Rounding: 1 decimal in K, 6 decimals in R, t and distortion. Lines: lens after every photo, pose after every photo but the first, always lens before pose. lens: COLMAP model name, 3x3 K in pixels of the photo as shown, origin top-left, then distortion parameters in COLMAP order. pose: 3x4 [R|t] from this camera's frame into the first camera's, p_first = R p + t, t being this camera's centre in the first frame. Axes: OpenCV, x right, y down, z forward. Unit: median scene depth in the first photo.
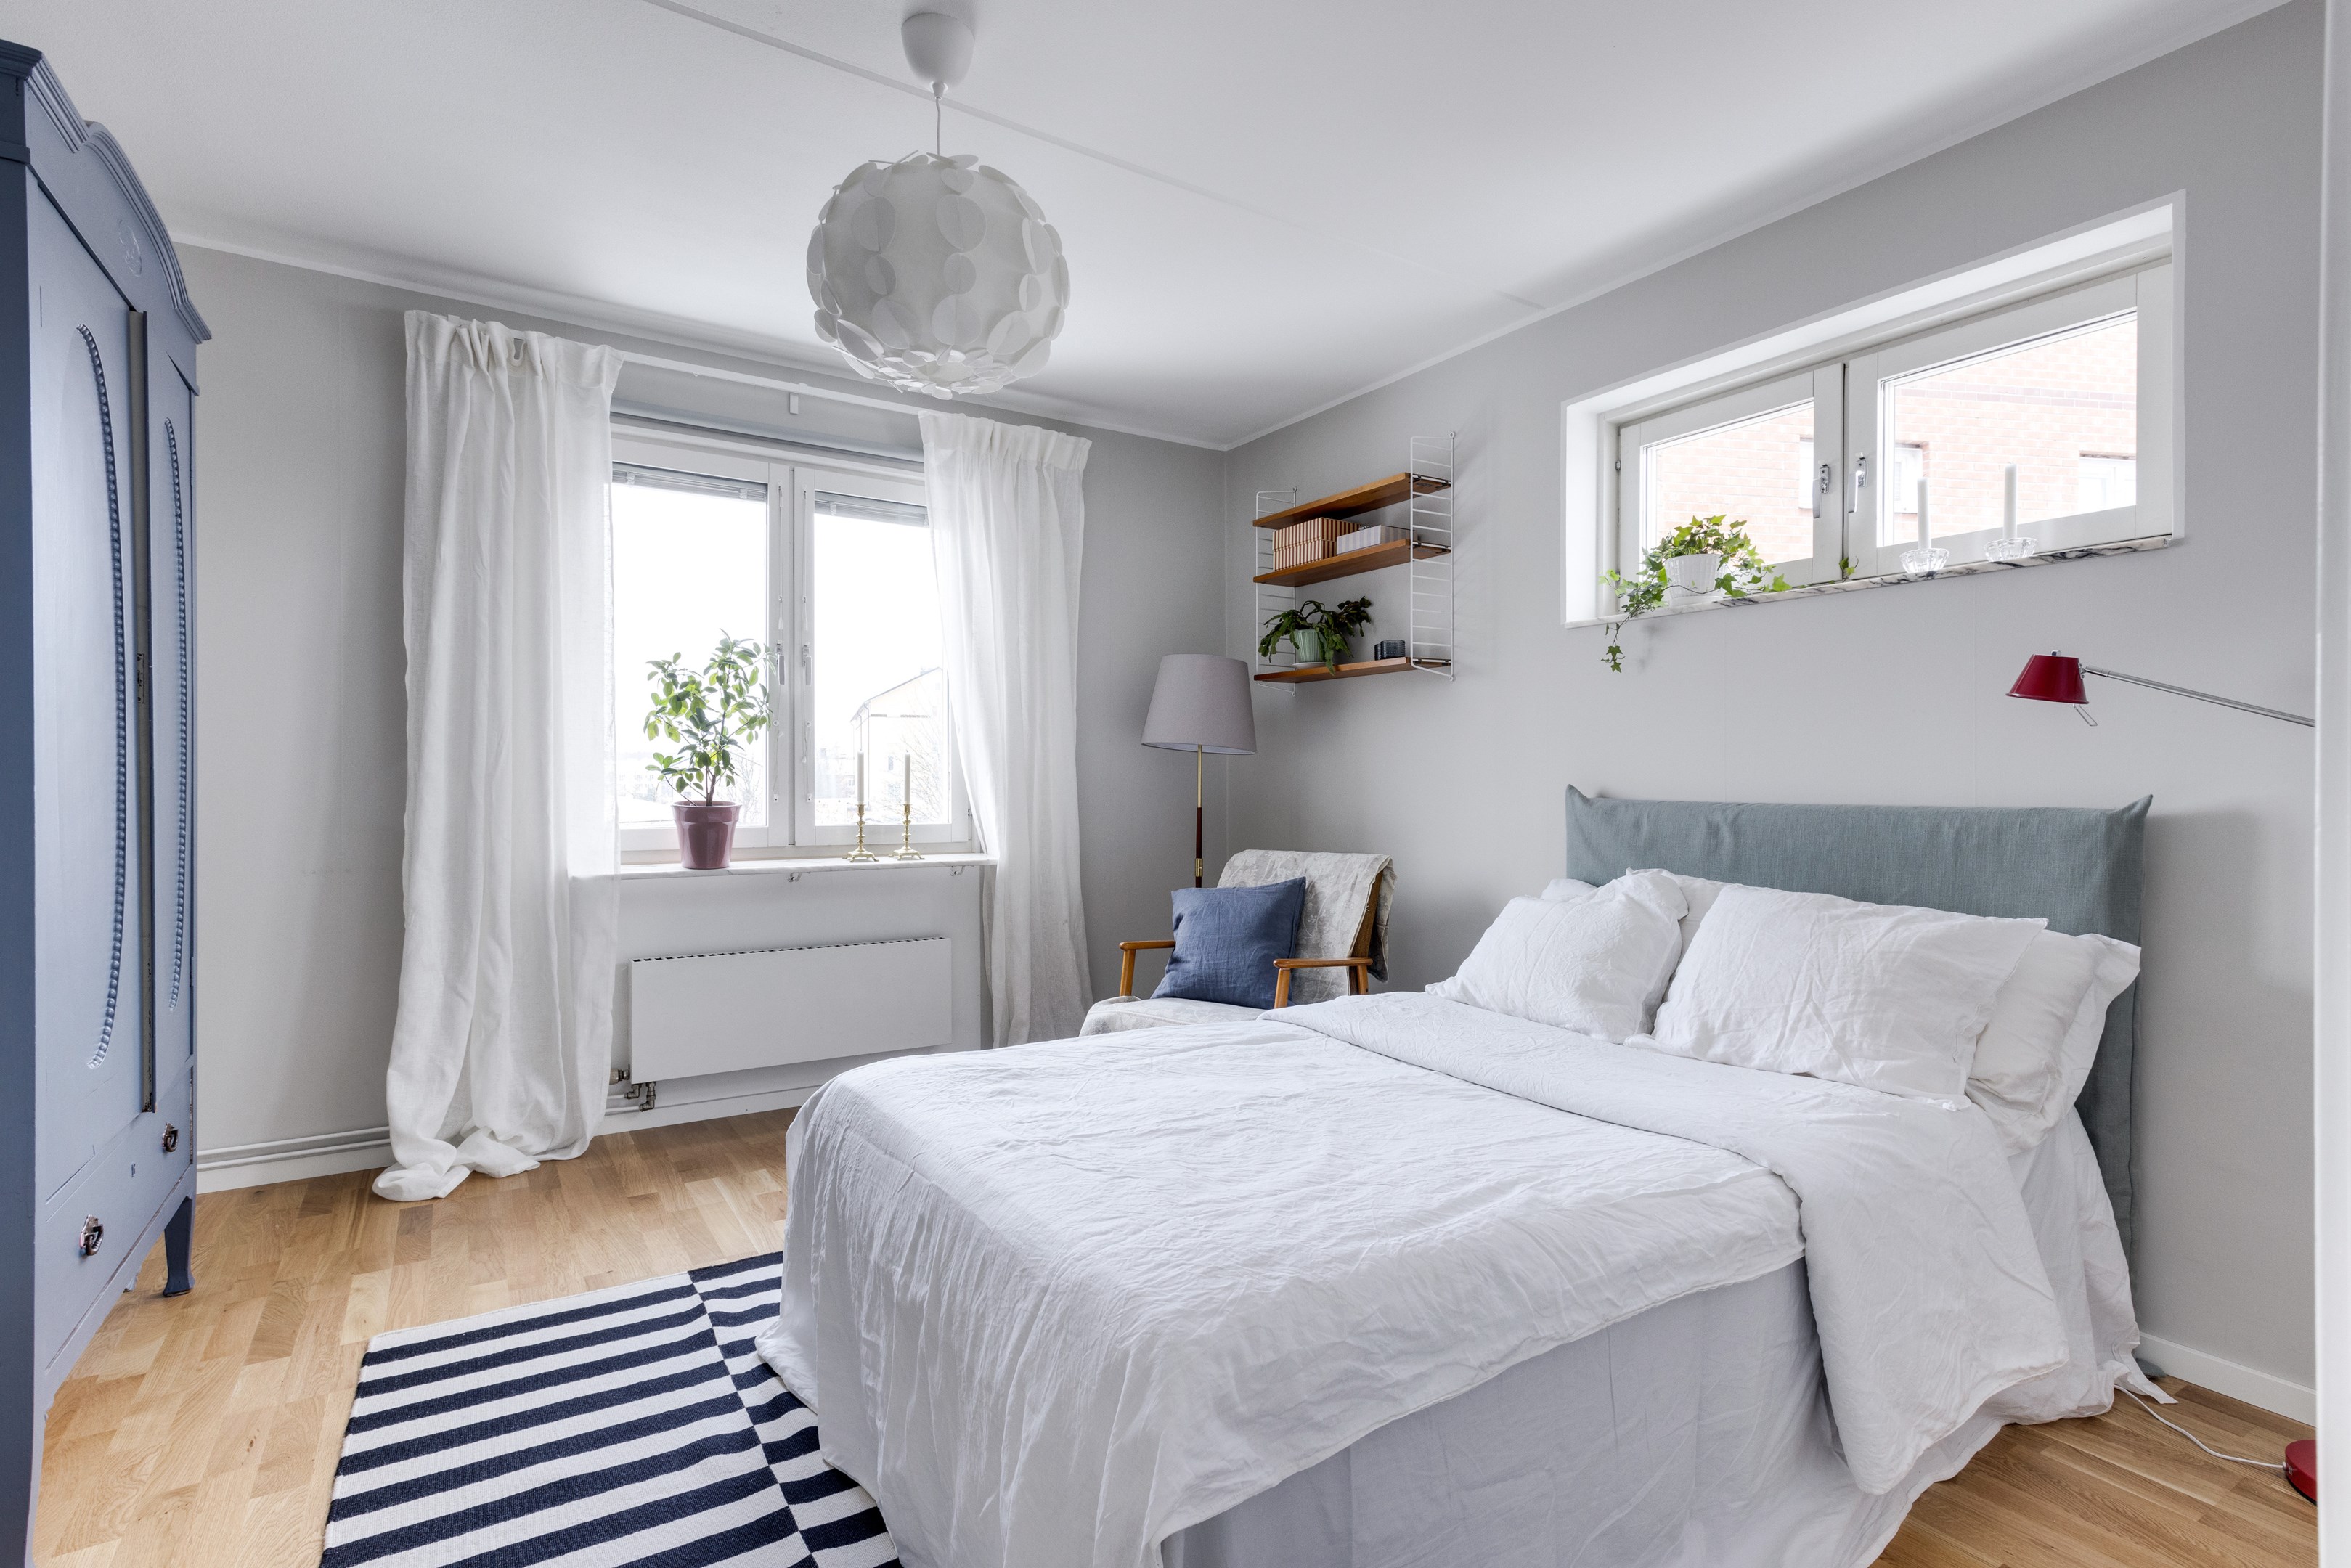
lens RADIAL K [[1122.7, 0, 1172.6], [0, 1122.7, 792.3], [0, 0, 1]] dist [0.011699, 0.000845]
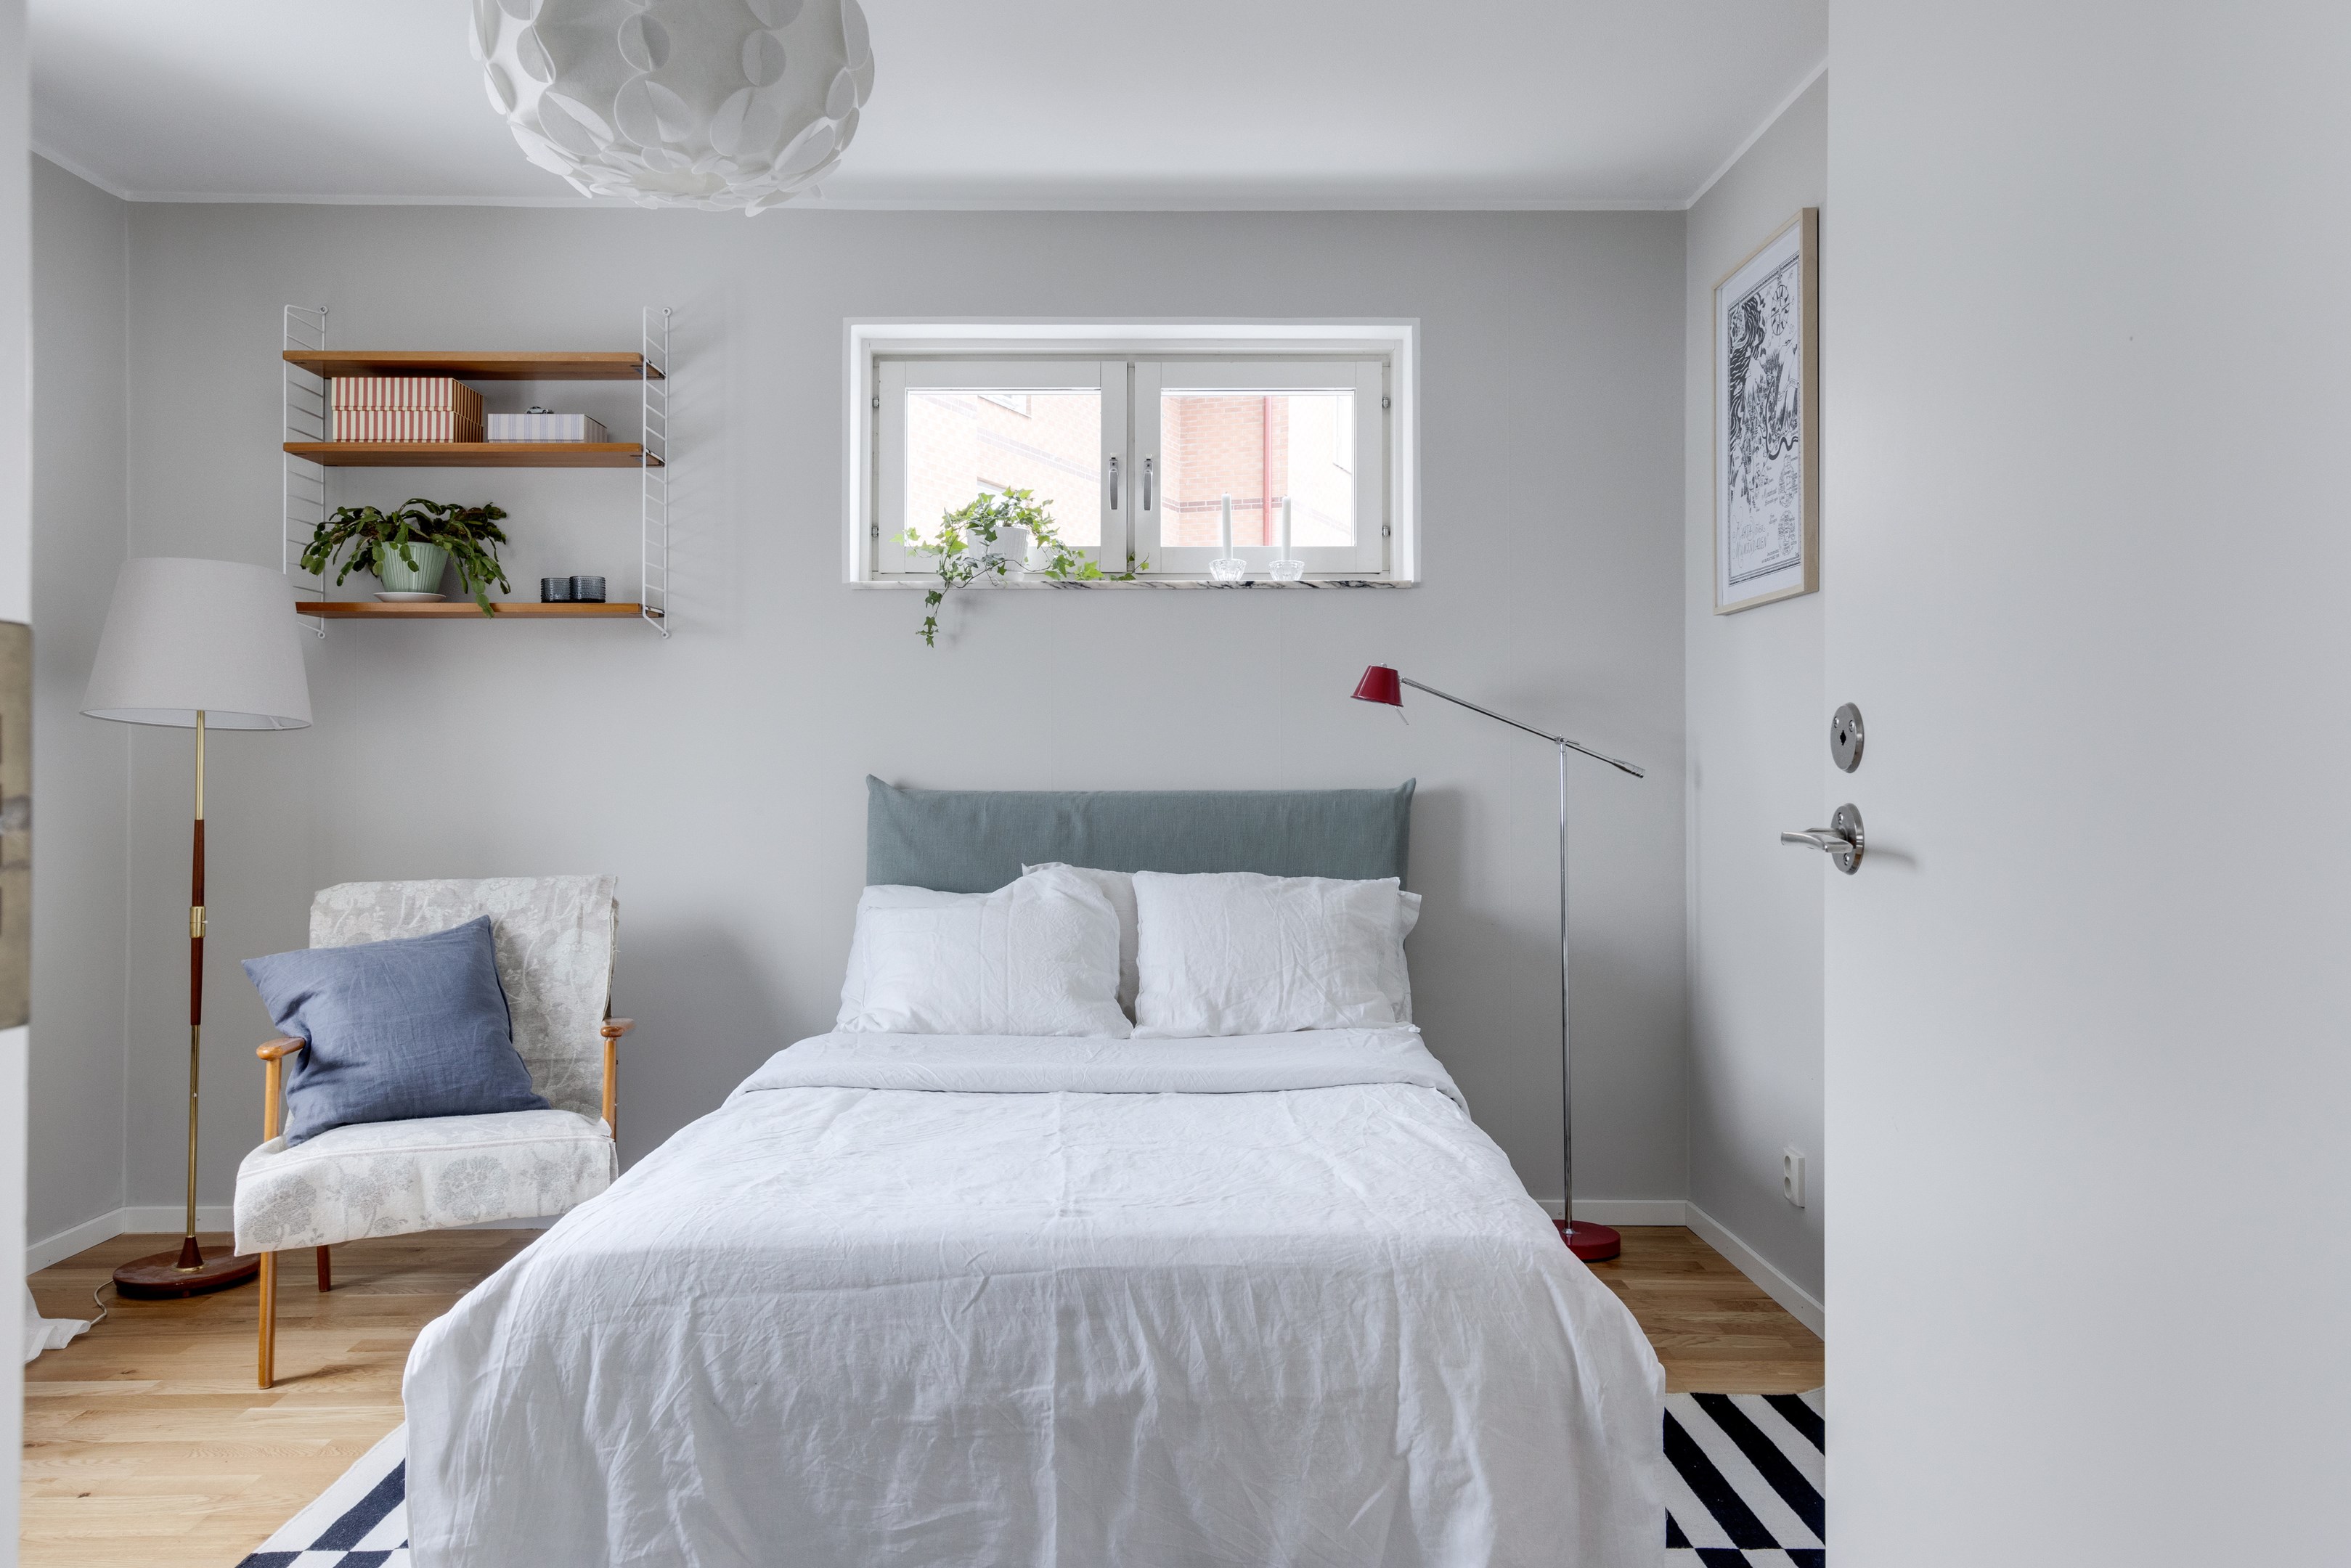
lens RADIAL K [[1641.6, 0, 1180.9], [0, 1641.6, 775.3], [0, 0, 1]] dist [0.018397, 0.003867]
pose [[0.545324, -0.011738, 0.838143, -0.616699], [0.013833, 0.999892, 0.005003, -0.010029], [-0.838111, 0.008866, 0.545428, 0.141009]]
